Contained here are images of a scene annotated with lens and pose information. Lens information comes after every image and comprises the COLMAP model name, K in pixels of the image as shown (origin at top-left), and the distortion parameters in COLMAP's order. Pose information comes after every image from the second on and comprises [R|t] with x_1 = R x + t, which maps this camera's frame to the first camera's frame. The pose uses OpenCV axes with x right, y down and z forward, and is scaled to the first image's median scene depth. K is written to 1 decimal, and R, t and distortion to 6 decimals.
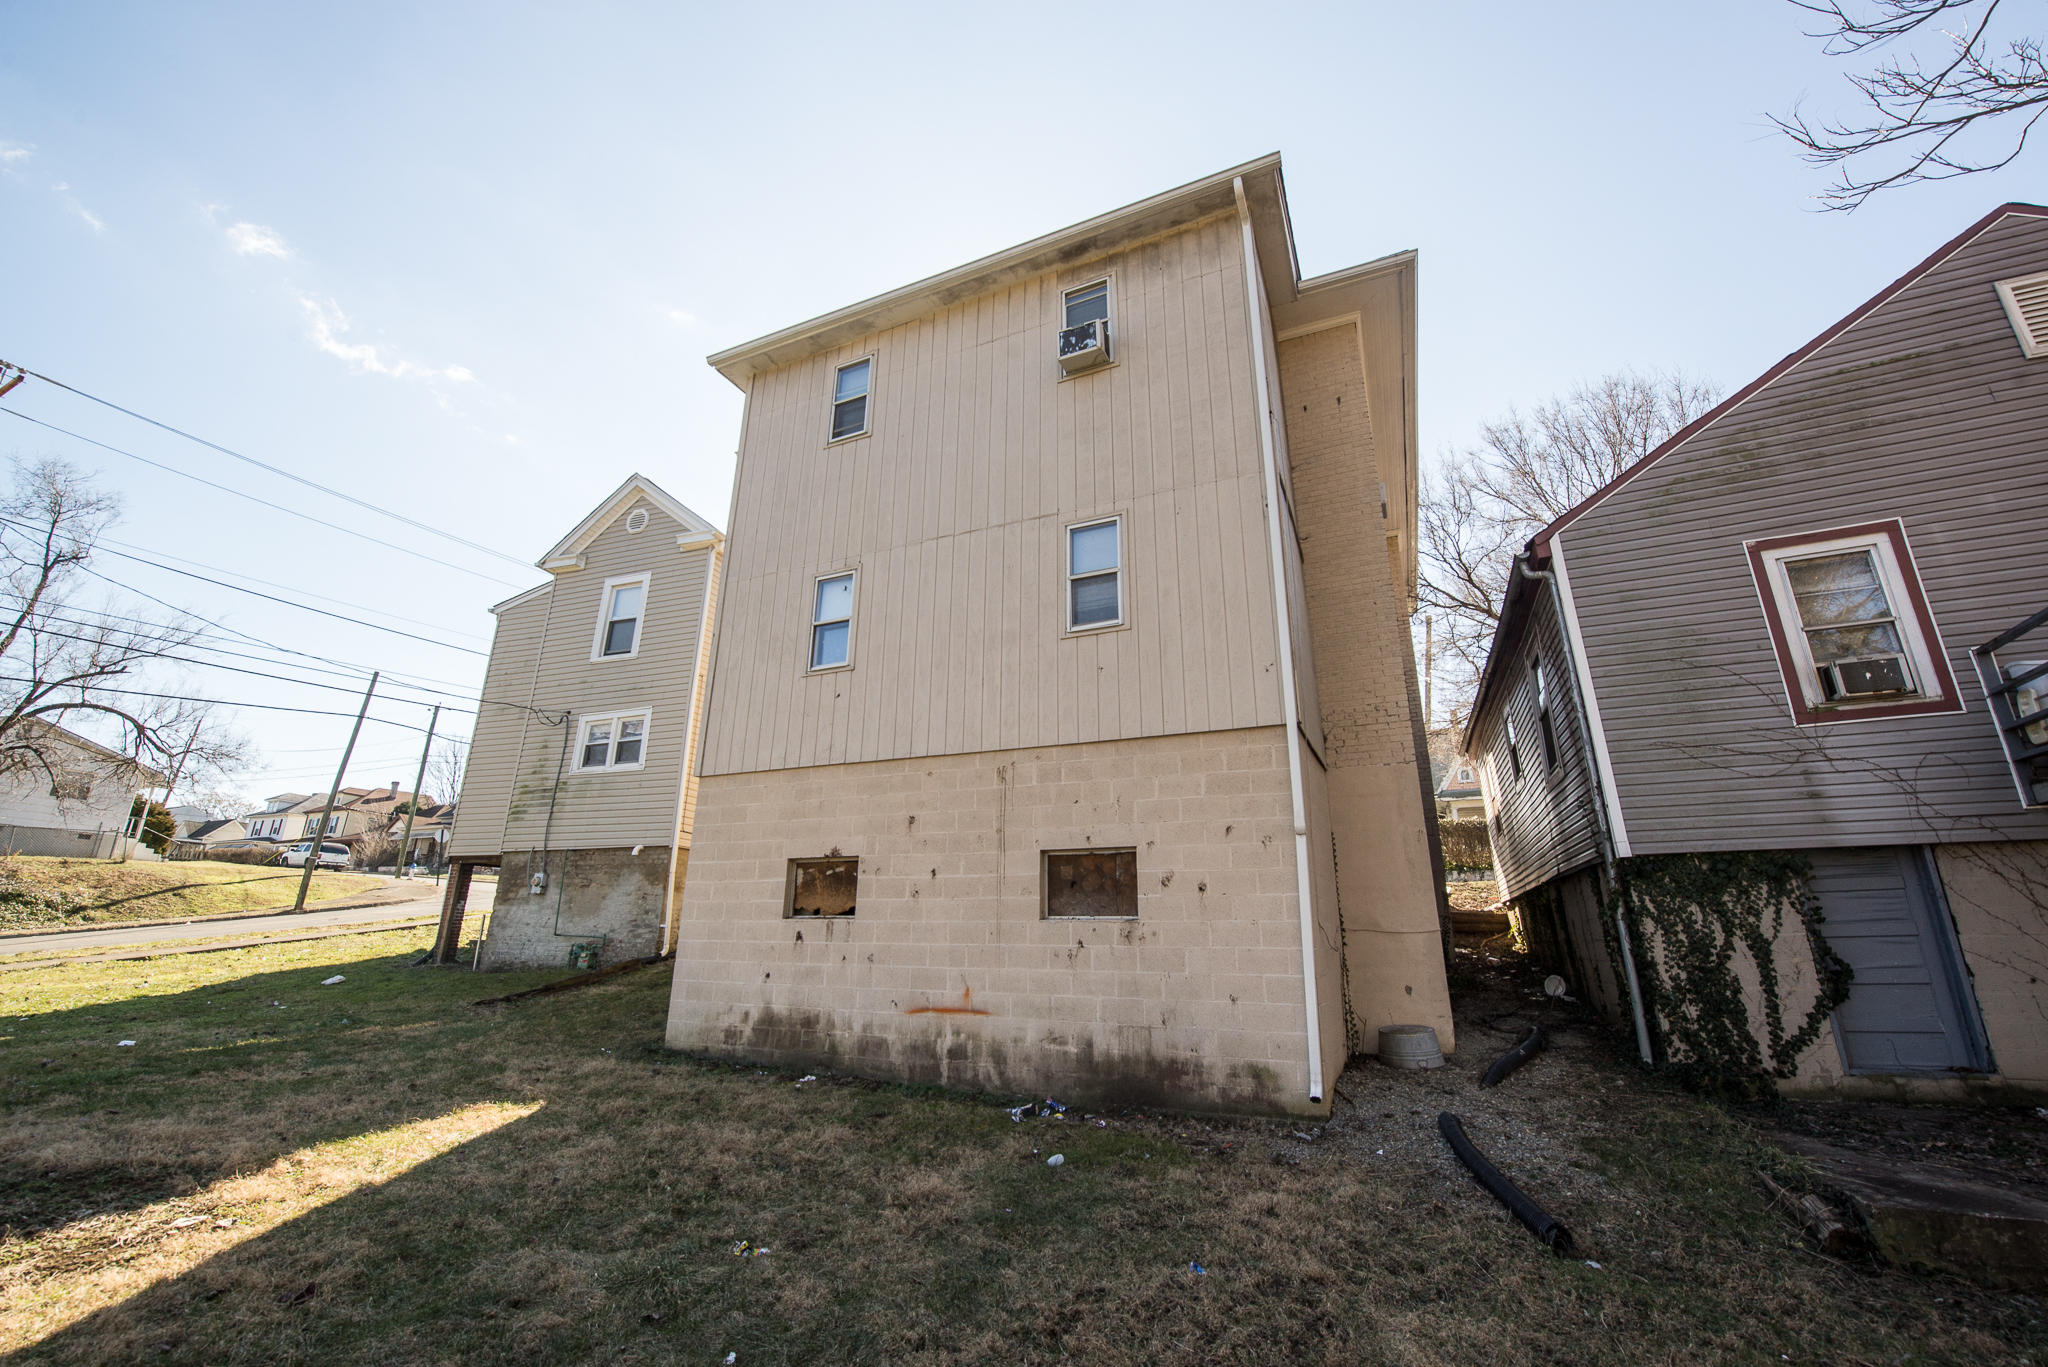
lens RADIAL K [[812.4, 0, 1024.0], [0, 812.4, 683.5], [0, 0, 1]] dist [-0.000444, -0.000027]
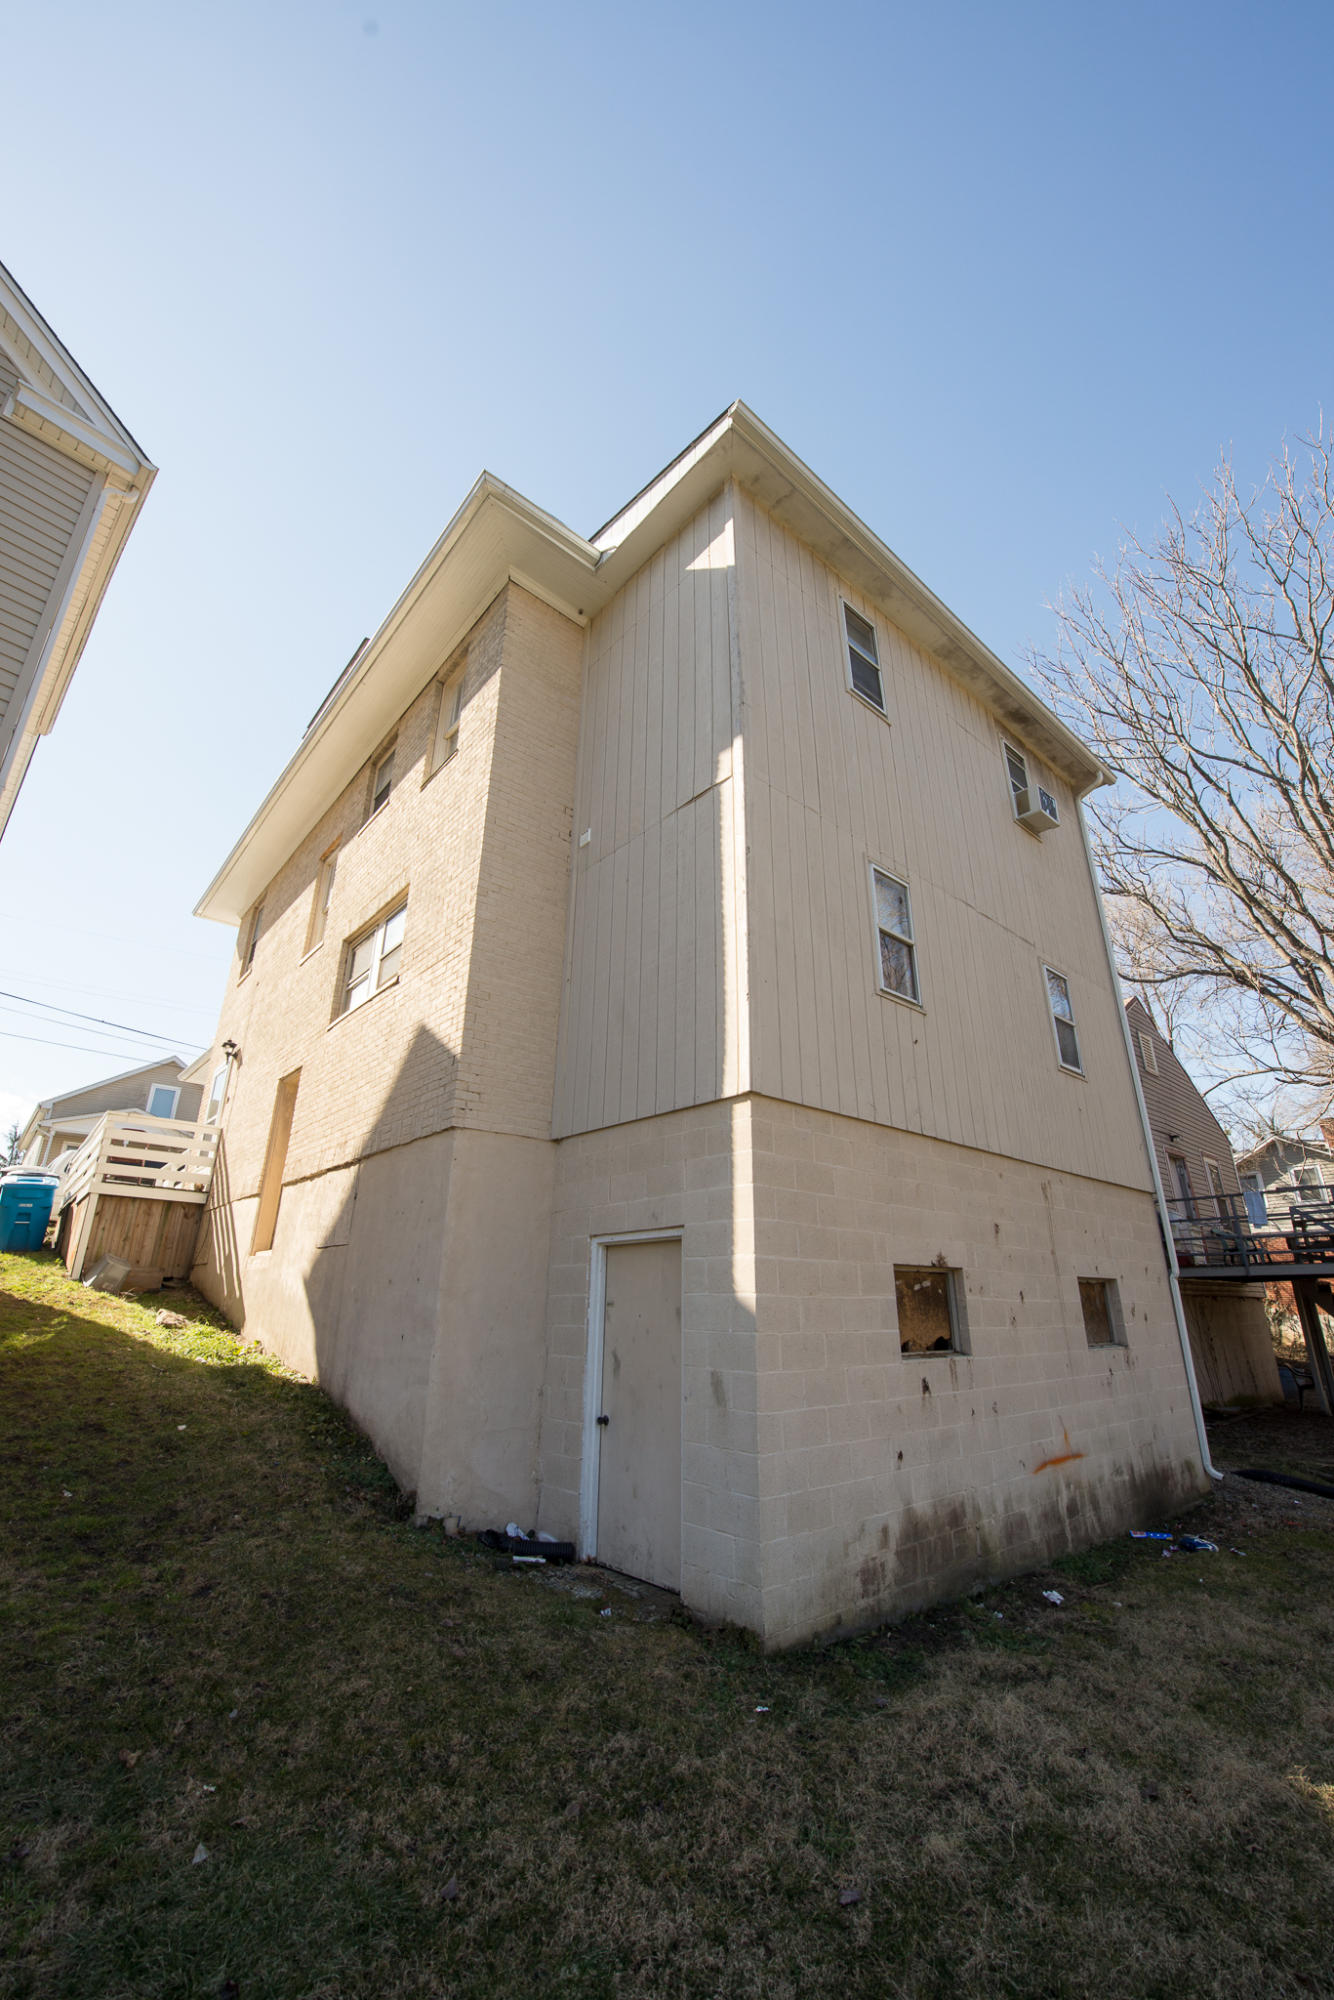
lens RADIAL K [[799.8, 0, 667.0], [0, 799.8, 1000.0], [0, 0, 1]] dist [-0.022084, -0.000060]
pose [[0.415830, 0.323392, 0.850002, -1.027582], [-0.274565, 0.935670, -0.221665, 0.219179], [-0.867006, -0.141206, 0.477872, 0.925227]]
